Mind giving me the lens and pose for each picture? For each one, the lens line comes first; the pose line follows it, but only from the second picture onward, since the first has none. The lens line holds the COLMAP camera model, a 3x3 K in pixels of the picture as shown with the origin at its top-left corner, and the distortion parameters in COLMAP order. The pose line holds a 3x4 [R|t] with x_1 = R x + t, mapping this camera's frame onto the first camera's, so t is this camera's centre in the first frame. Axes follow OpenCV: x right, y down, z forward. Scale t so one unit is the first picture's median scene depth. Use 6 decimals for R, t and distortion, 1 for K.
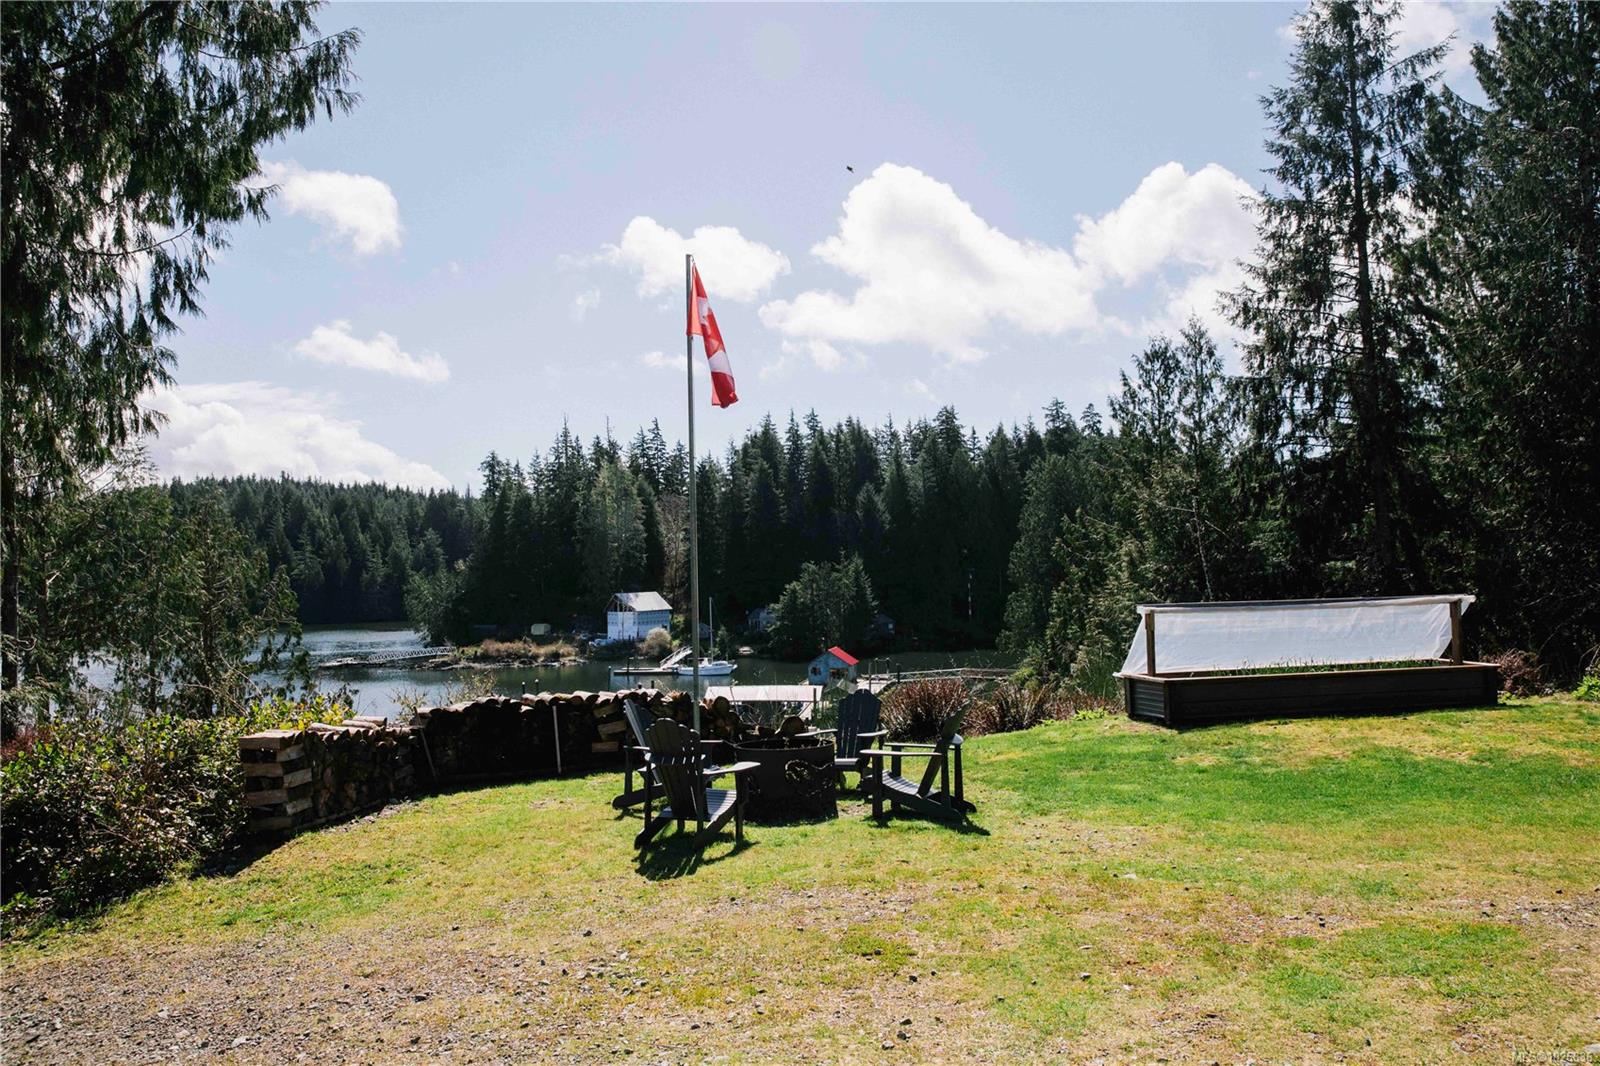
lens RADIAL K [[1205.7, 0, 765.8], [0, 1205.7, 530.6], [0, 0, 1]] dist [-0.024517, 0.019963]
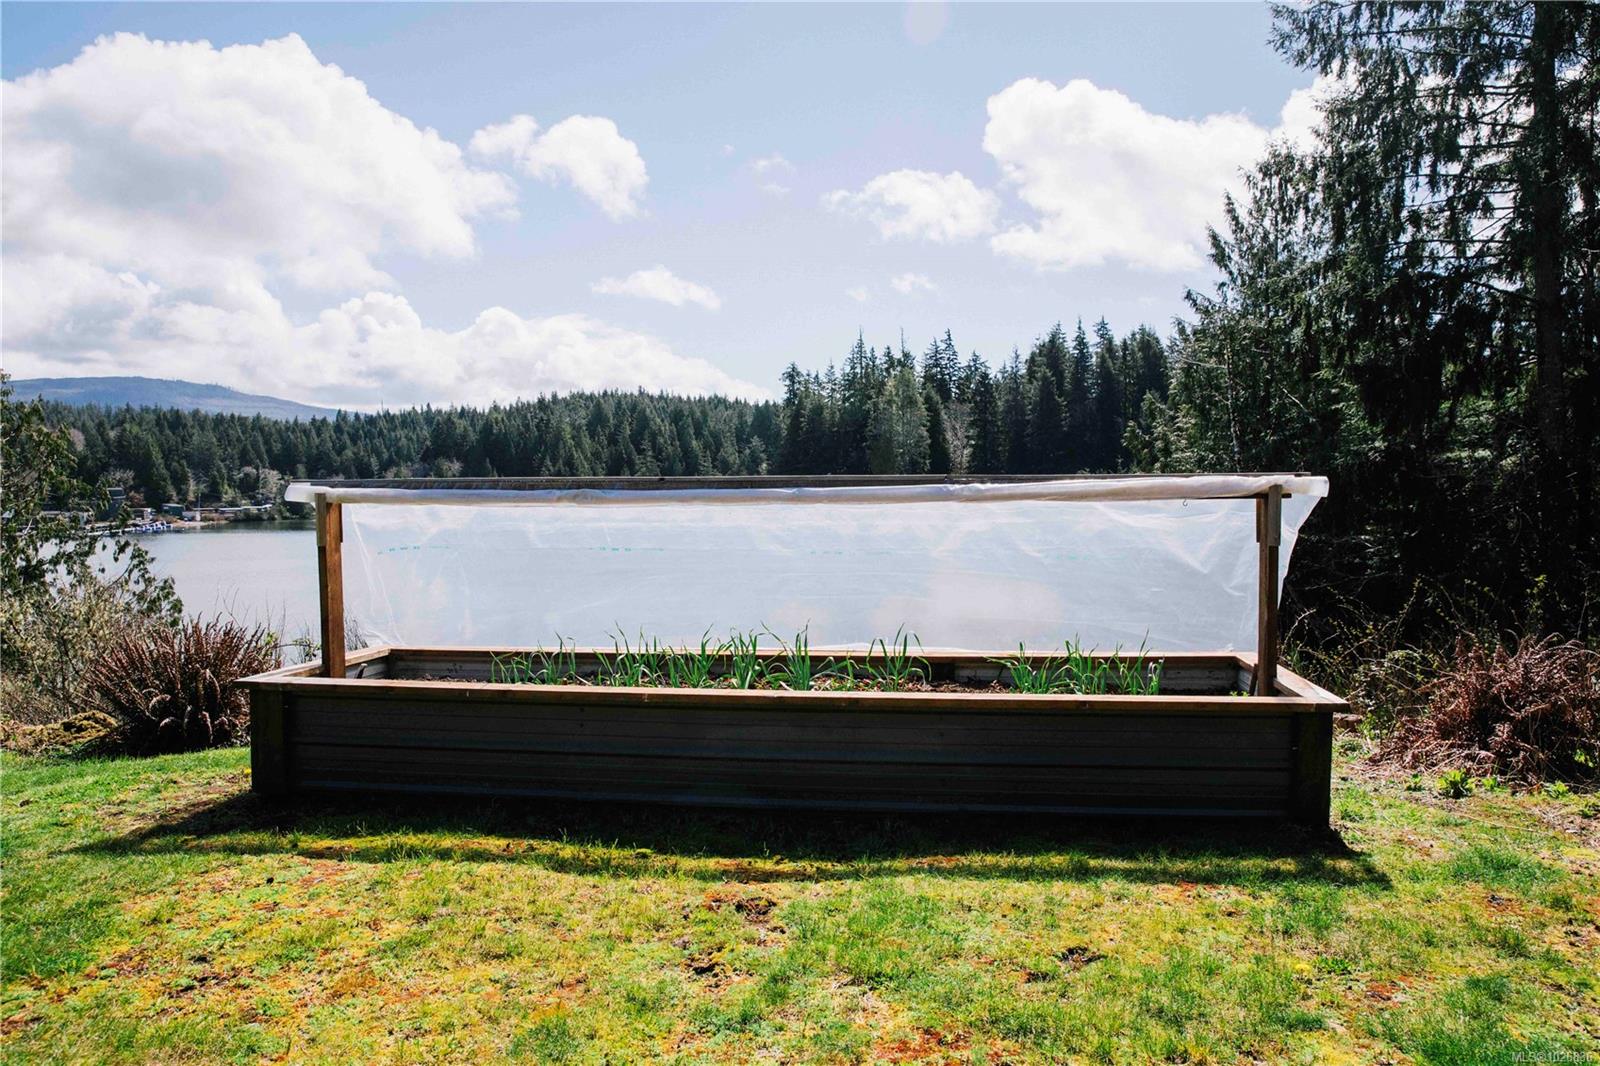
lens RADIAL K [[1111.6, 0, 799.0], [0, 1111.6, 534.1], [0, 0, 1]] dist [-0.078681, 0.071583]
pose [[0.966350, 0.027166, -0.255791, 0.040821], [-0.005758, 0.996443, 0.084071, 0.003515], [0.257165, -0.079769, 0.963070, 0.051976]]
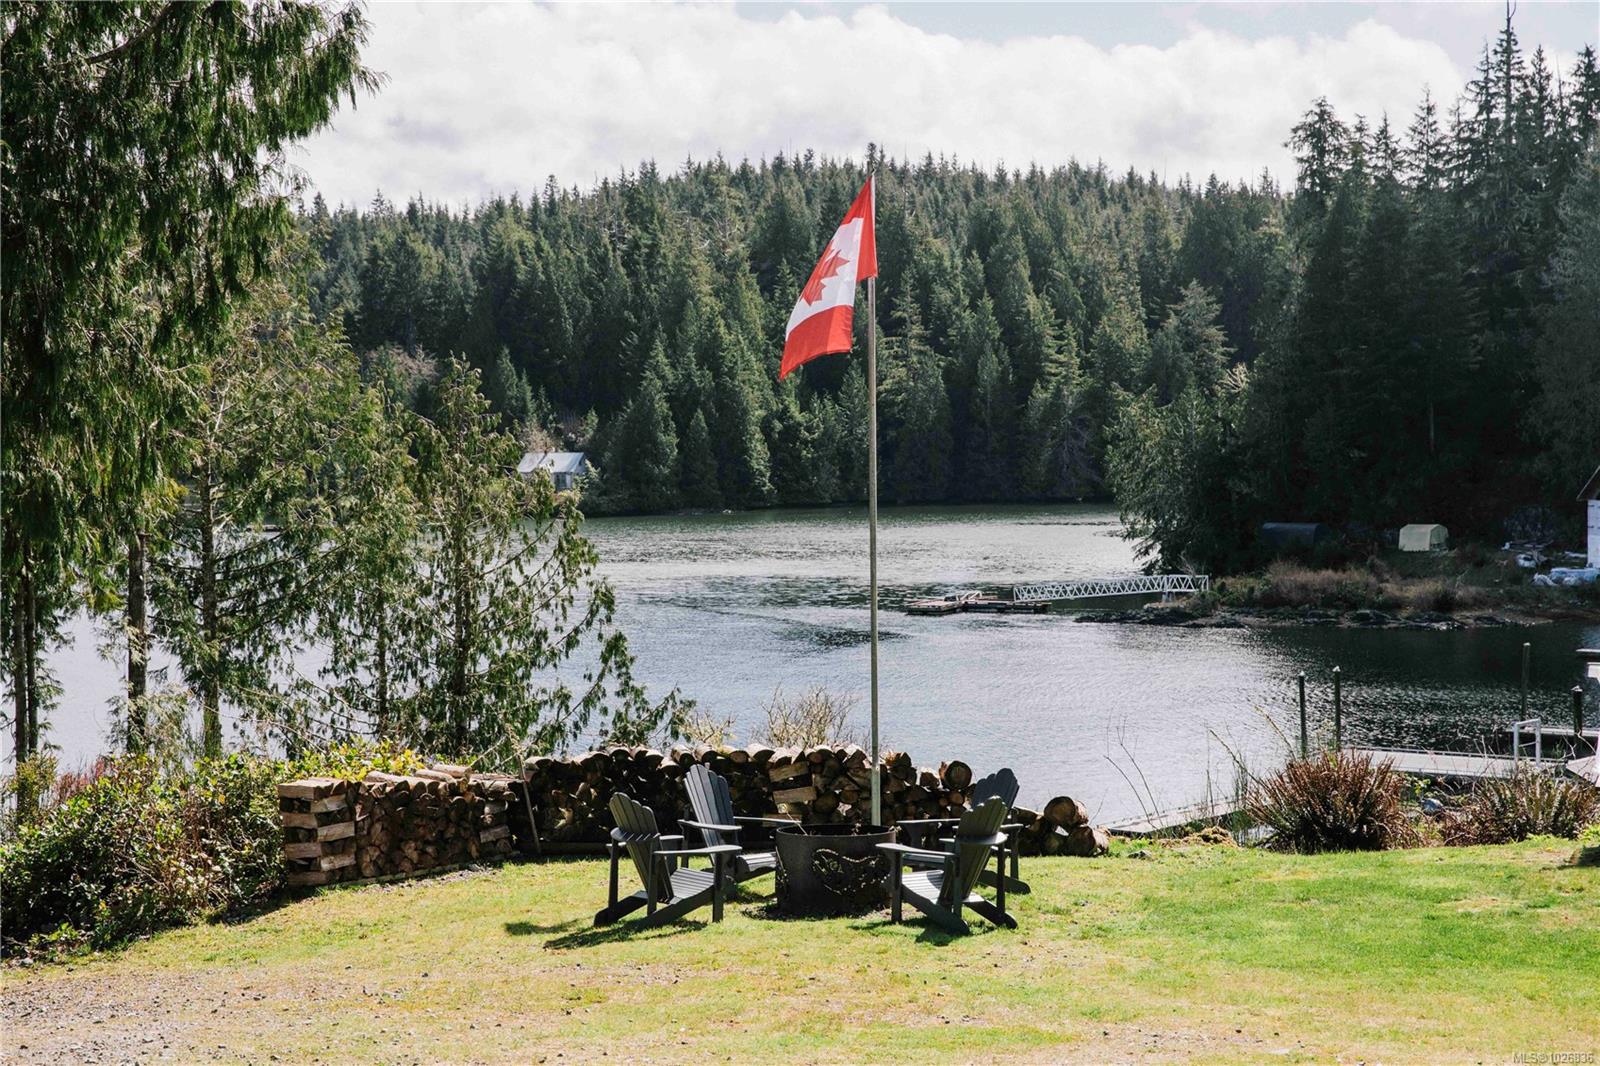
lens RADIAL K [[3053.8, 0, 782.3], [0, 3053.8, 536.6], [0, 0, 1]] dist [0.263855, 0.000000]
pose [[0.913721, 0.029181, -0.405294, 0.043241], [0.006265, 0.996288, 0.085857, -0.010908], [0.406294, -0.080989, 0.910146, -0.049194]]
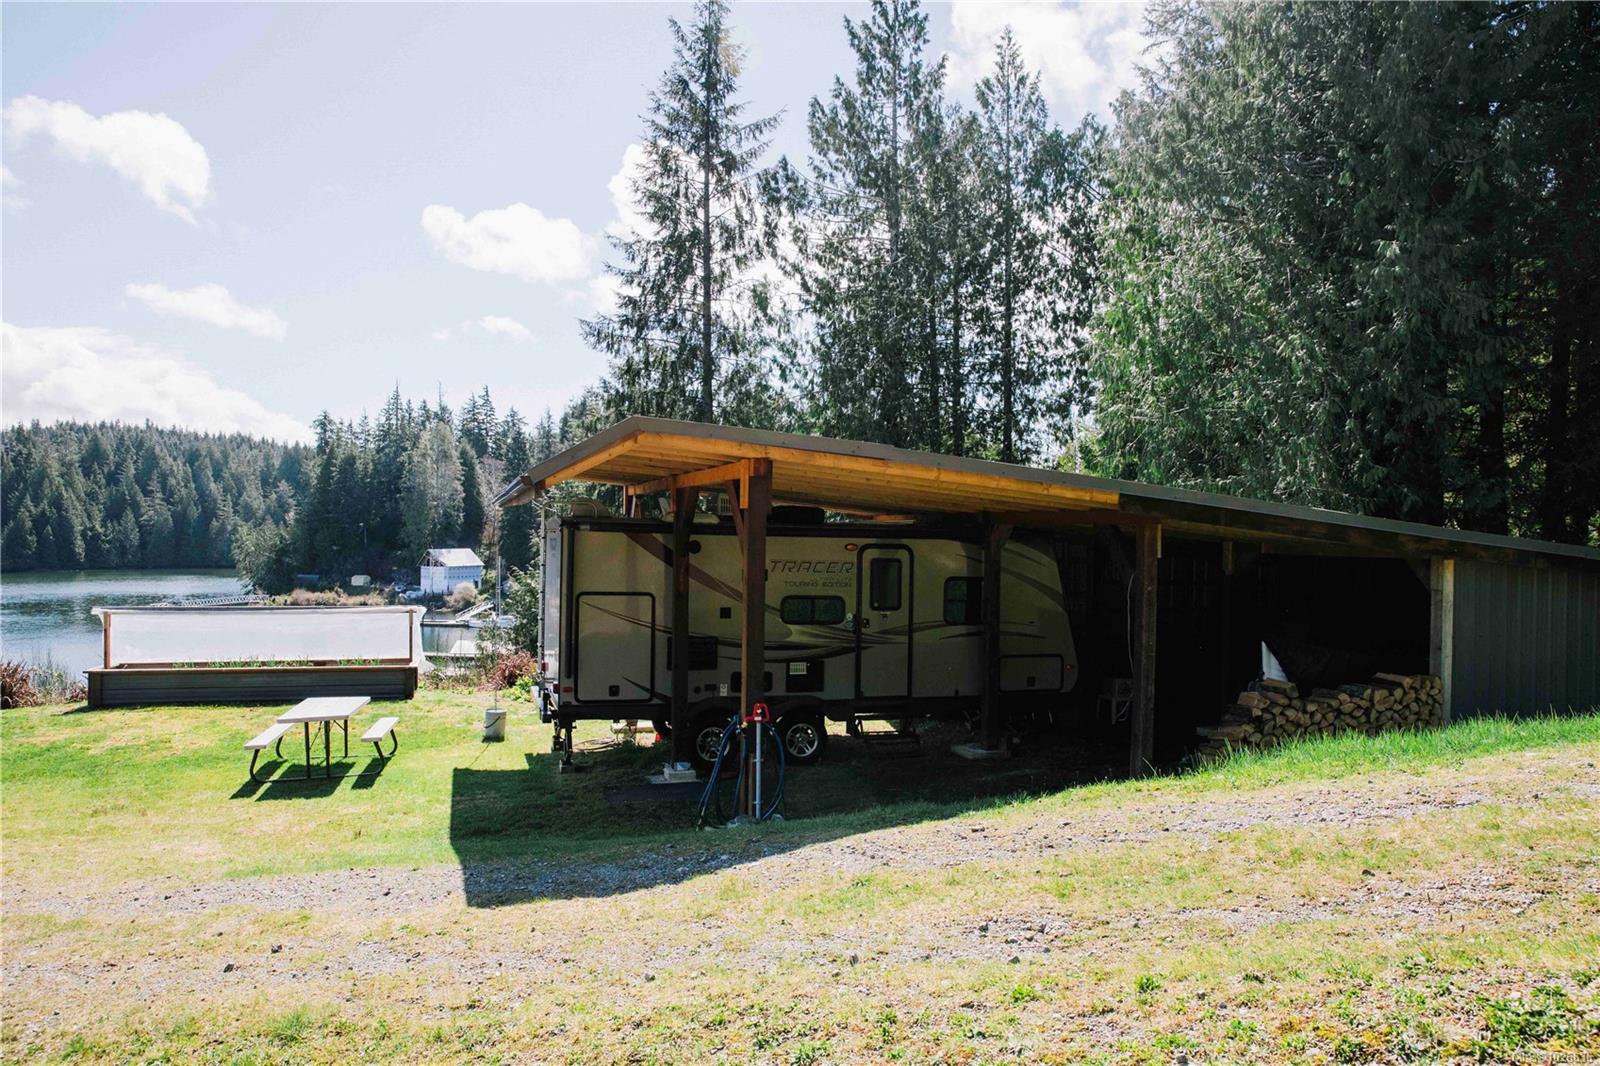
lens RADIAL K [[1111.6, 0, 791.0], [0, 1111.6, 542.1], [0, 0, 1]] dist [-0.078681, 0.071583]
pose [[0.990423, 0.031722, 0.134370, 0.061925], [-0.037398, 0.998502, 0.039930, -0.005183], [-0.132902, -0.044573, 0.990126, -0.010269]]
